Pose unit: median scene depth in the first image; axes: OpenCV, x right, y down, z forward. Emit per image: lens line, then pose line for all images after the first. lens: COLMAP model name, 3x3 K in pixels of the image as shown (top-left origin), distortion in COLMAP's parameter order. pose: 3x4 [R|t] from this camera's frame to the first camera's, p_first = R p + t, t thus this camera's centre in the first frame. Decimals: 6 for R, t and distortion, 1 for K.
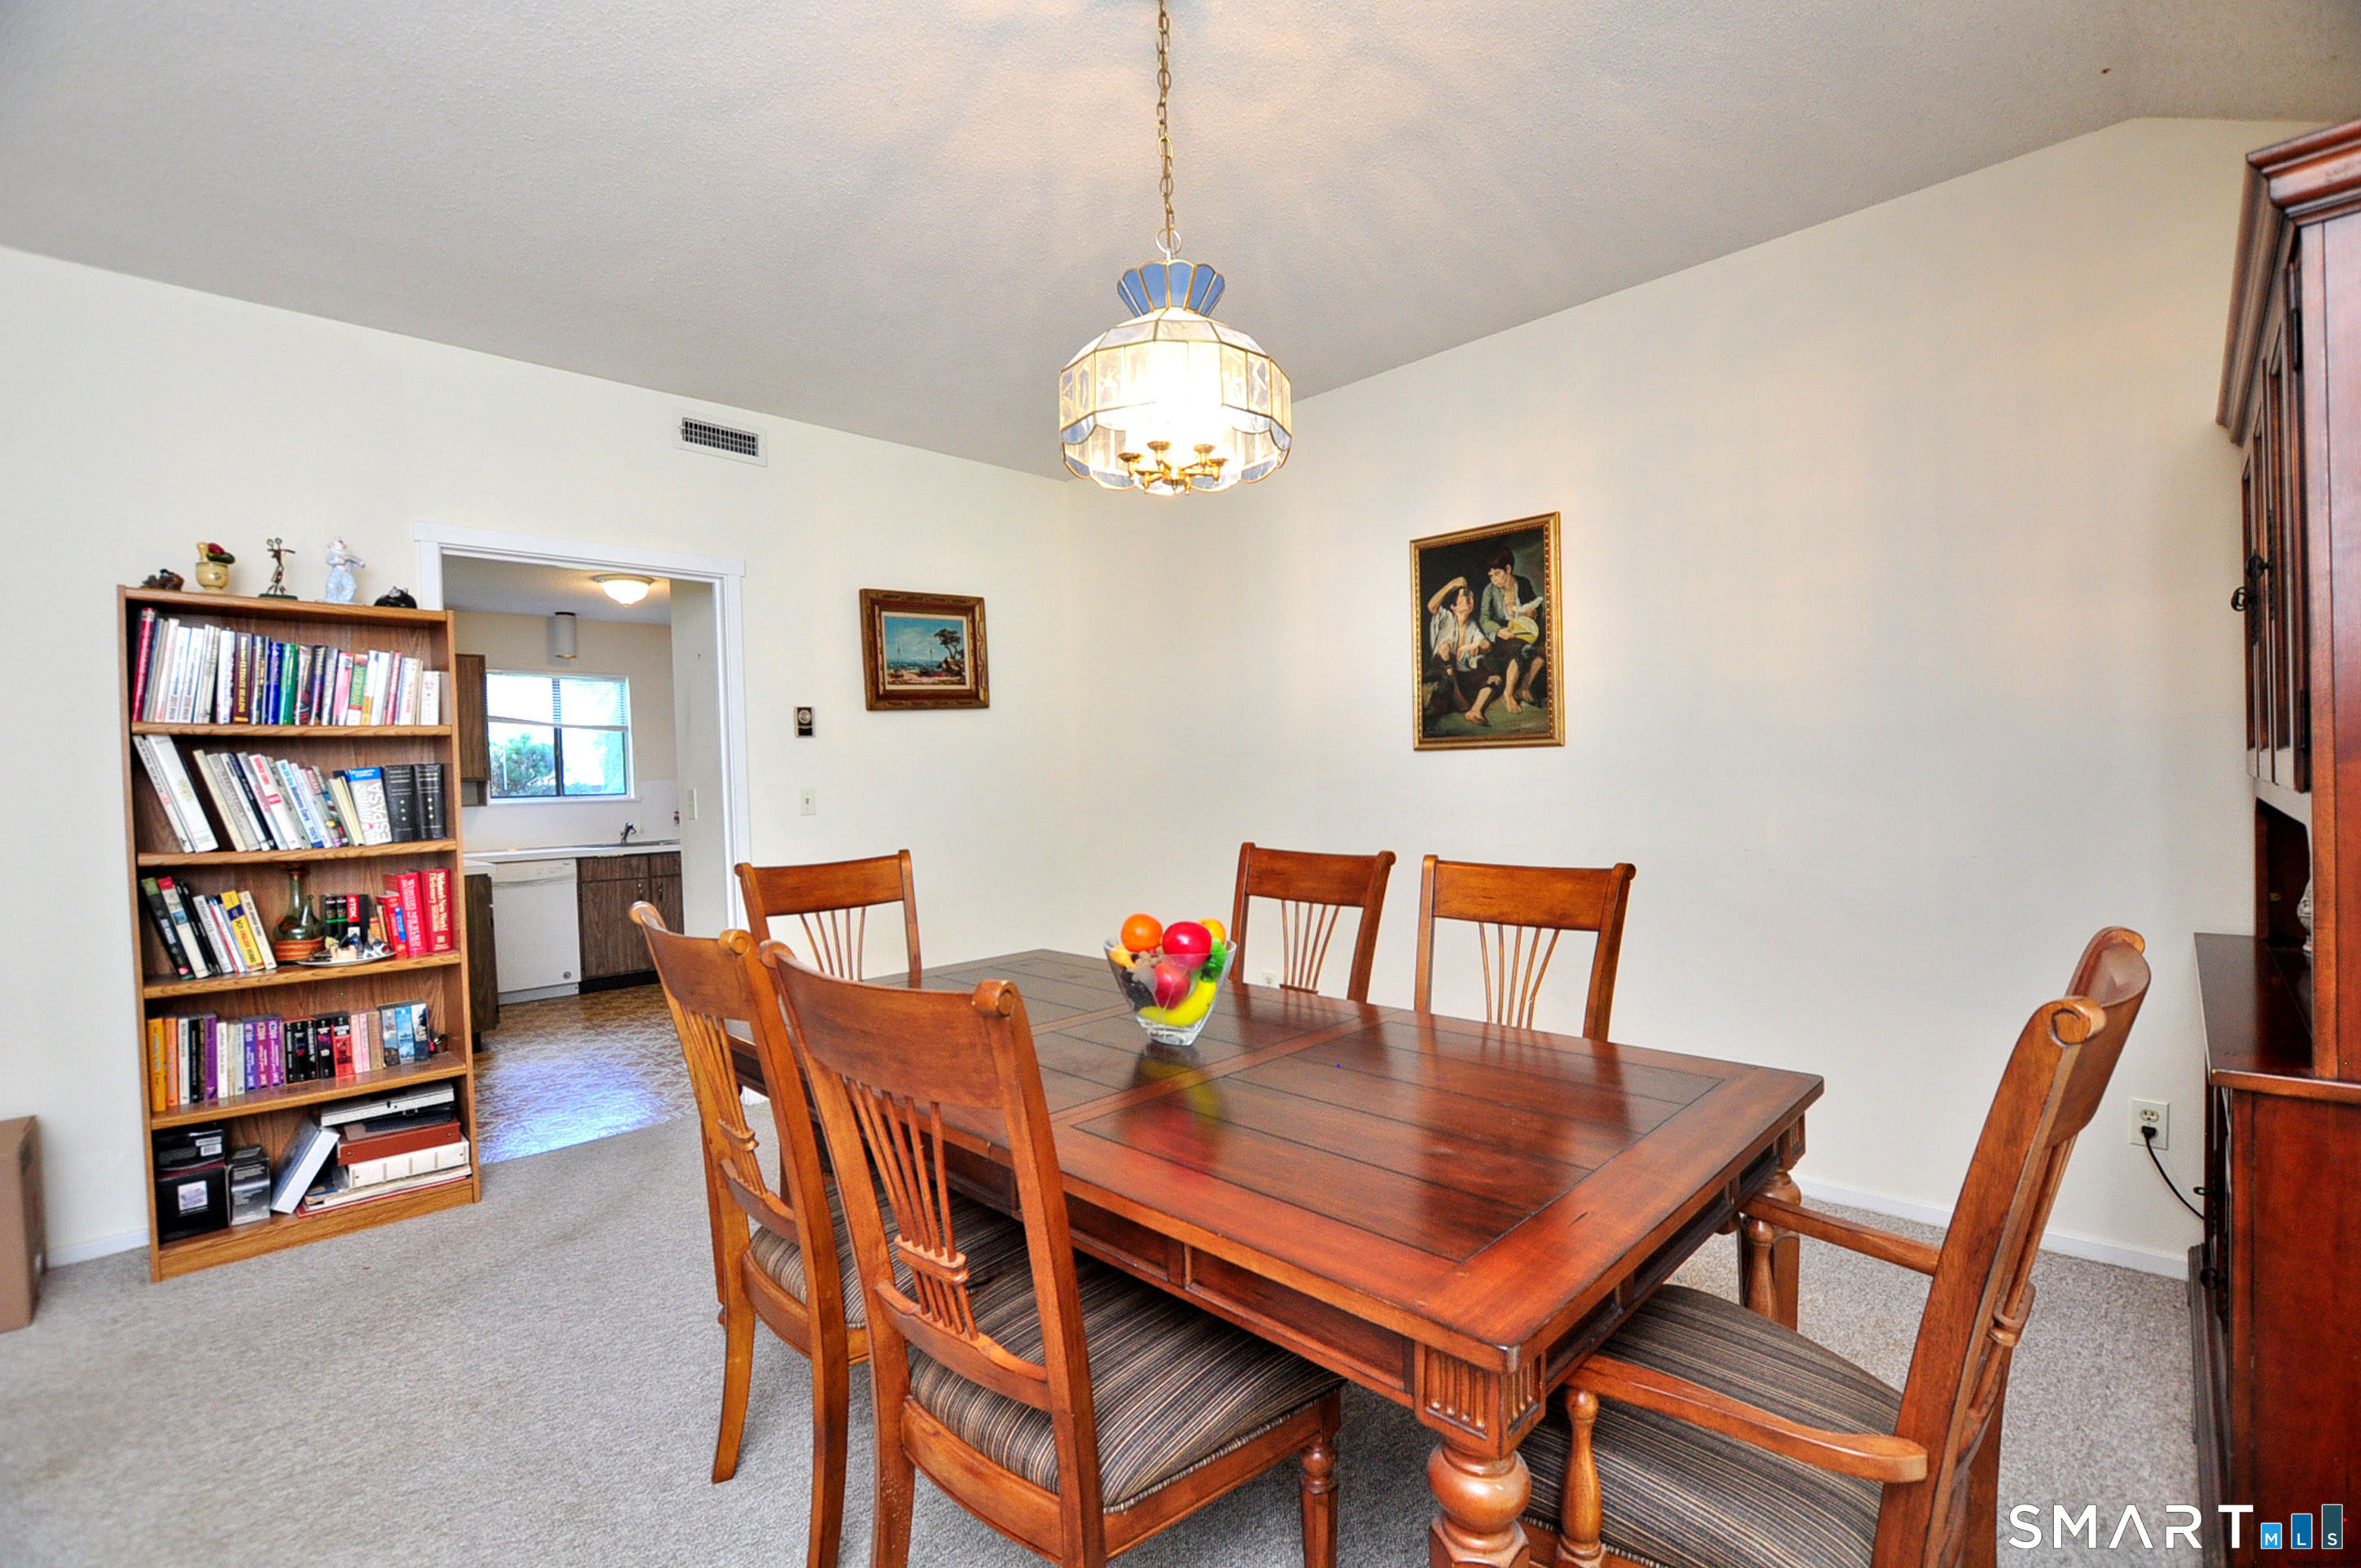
lens RADIAL K [[1034.7, 0, 1177.9], [0, 1034.7, 786.1], [0, 0, 1]] dist [-0.023229, 0.000046]
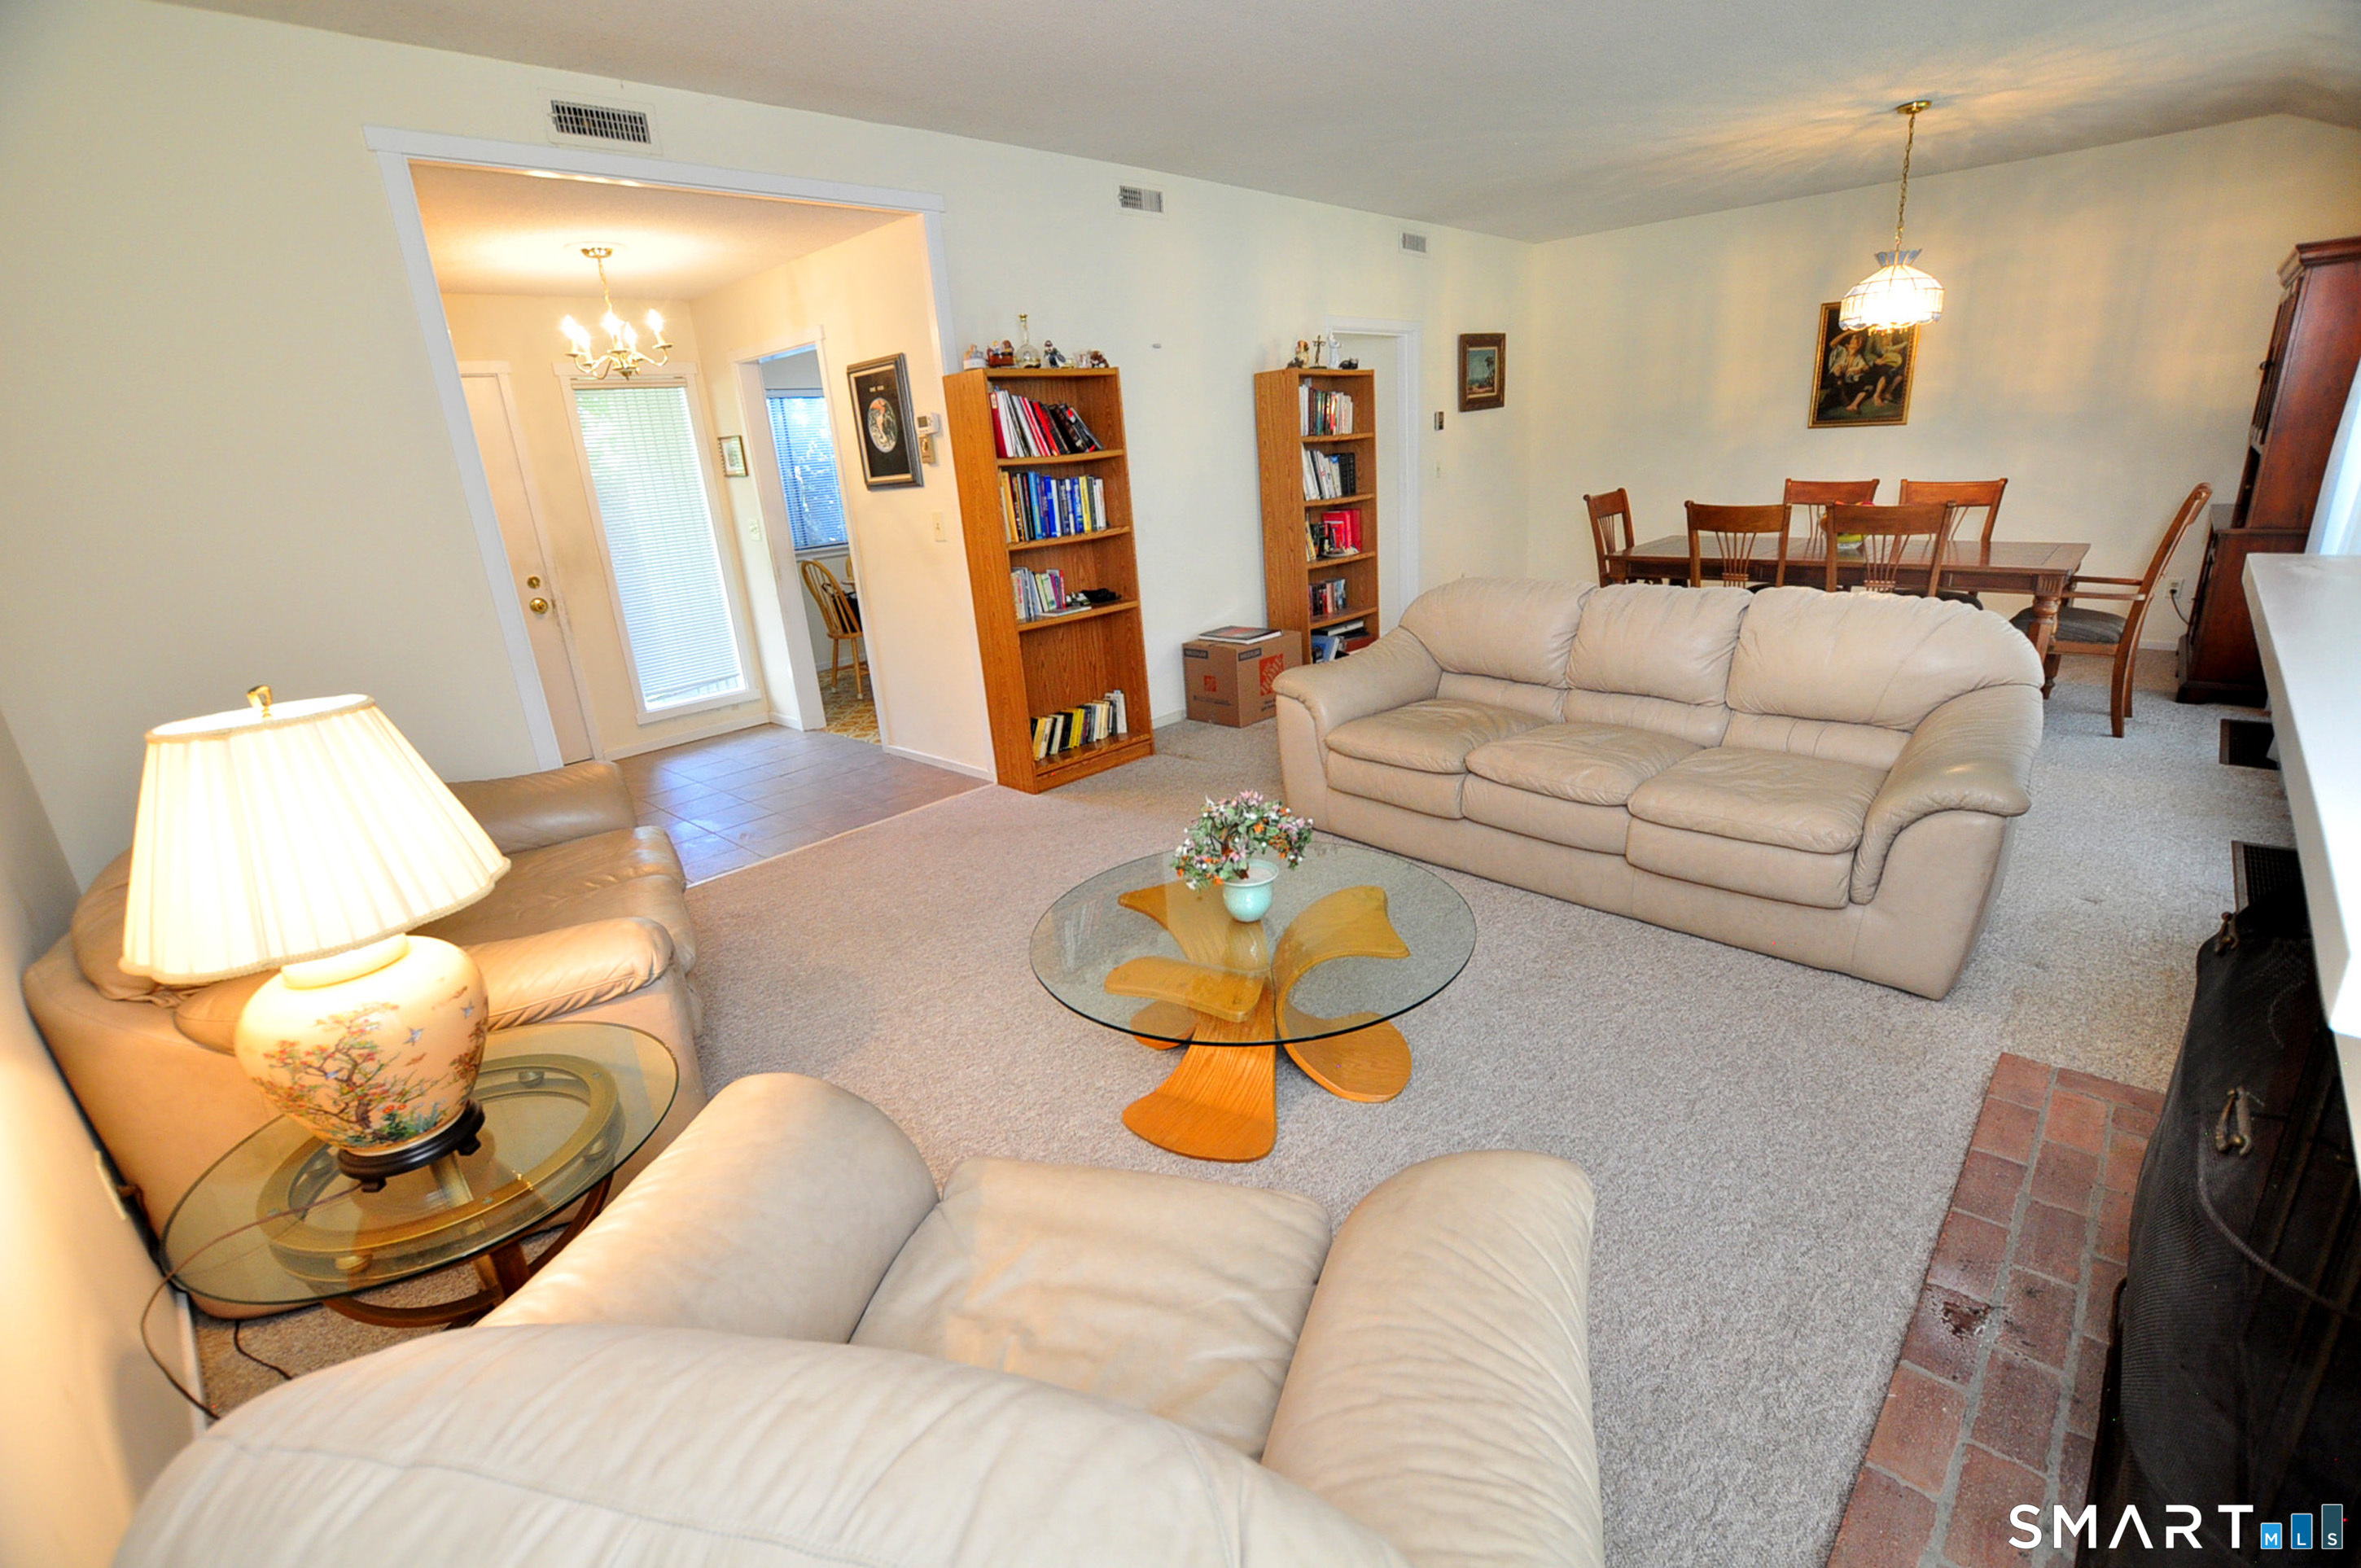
lens RADIAL K [[1034.7, 0, 1186.6], [0, 1034.7, 784.1], [0, 0, 1]] dist [-0.023229, 0.000046]
pose [[0.998804, -0.045479, 0.017943, -0.986094], [0.038013, 0.953187, 0.299982, -0.020757], [-0.030746, -0.298941, 0.953776, -0.925777]]
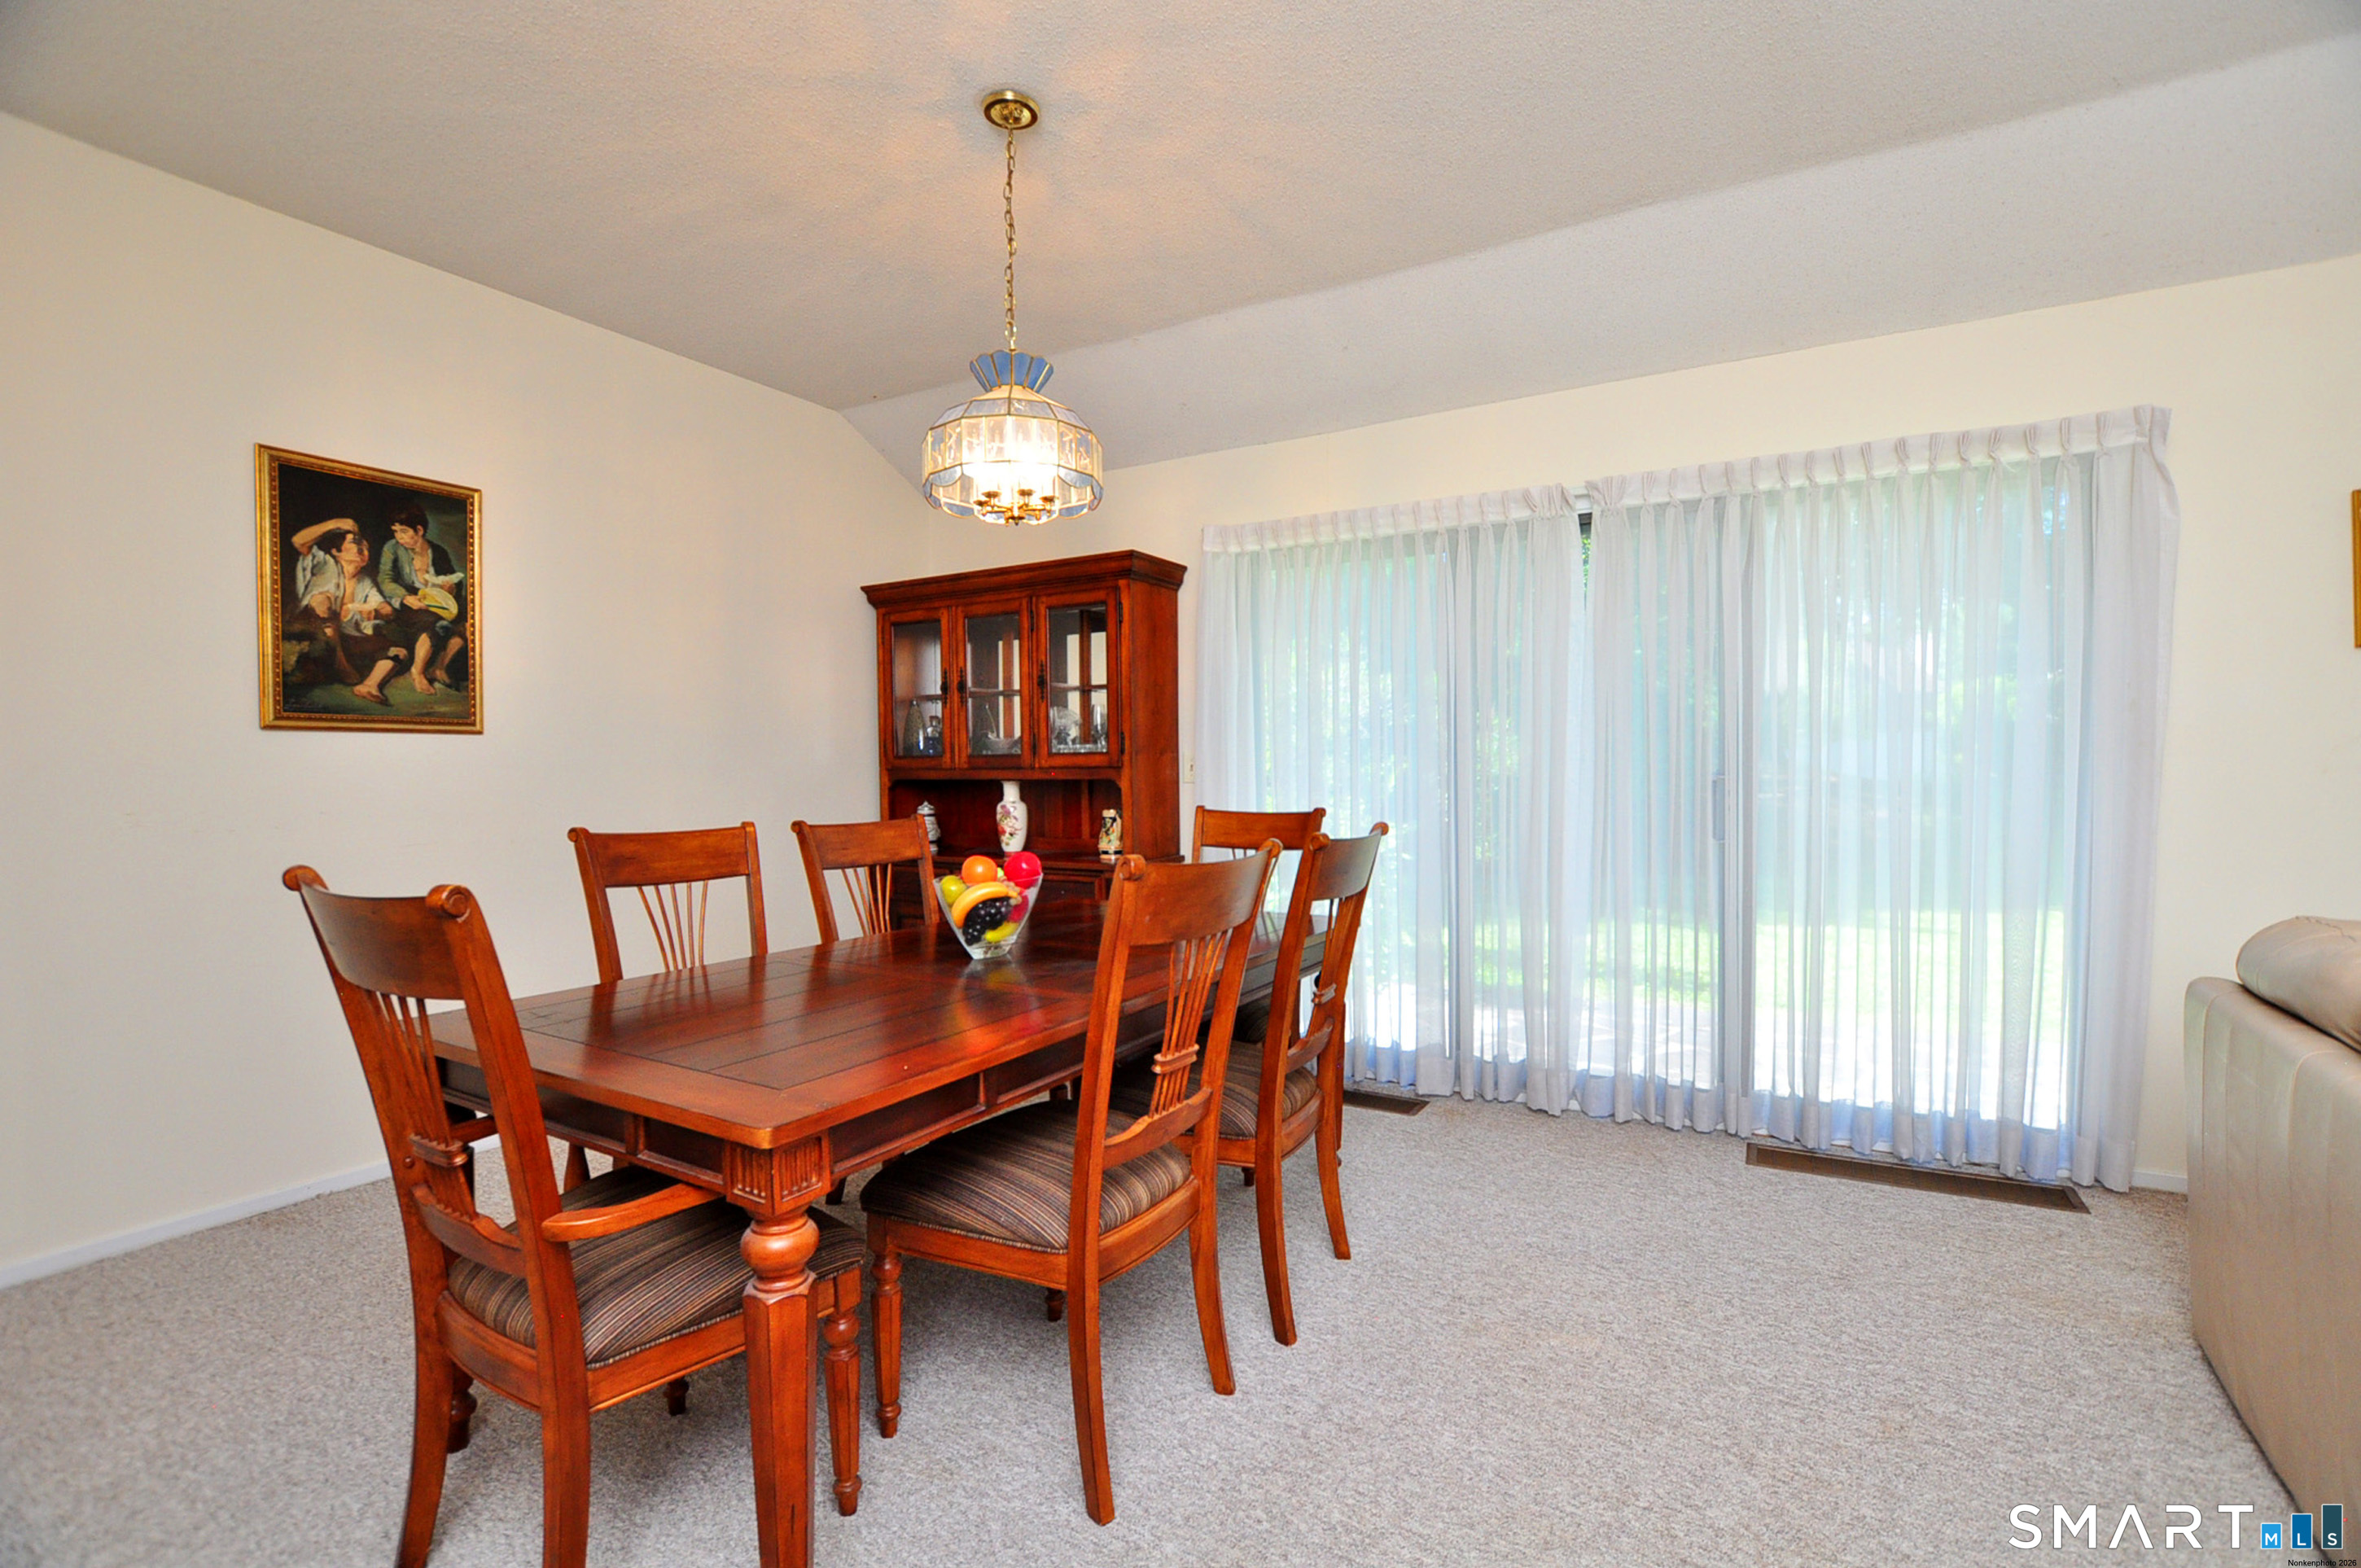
lens RADIAL K [[1034.7, 0, 1181.1], [0, 1034.7, 791.9], [0, 0, 1]] dist [-0.023229, 0.000046]
pose [[-0.241473, 0.005705, 0.970391, -0.677341], [0.026909, 0.999638, 0.000819, 0.030176], [-0.970034, 0.026311, -0.241539, 0.577846]]
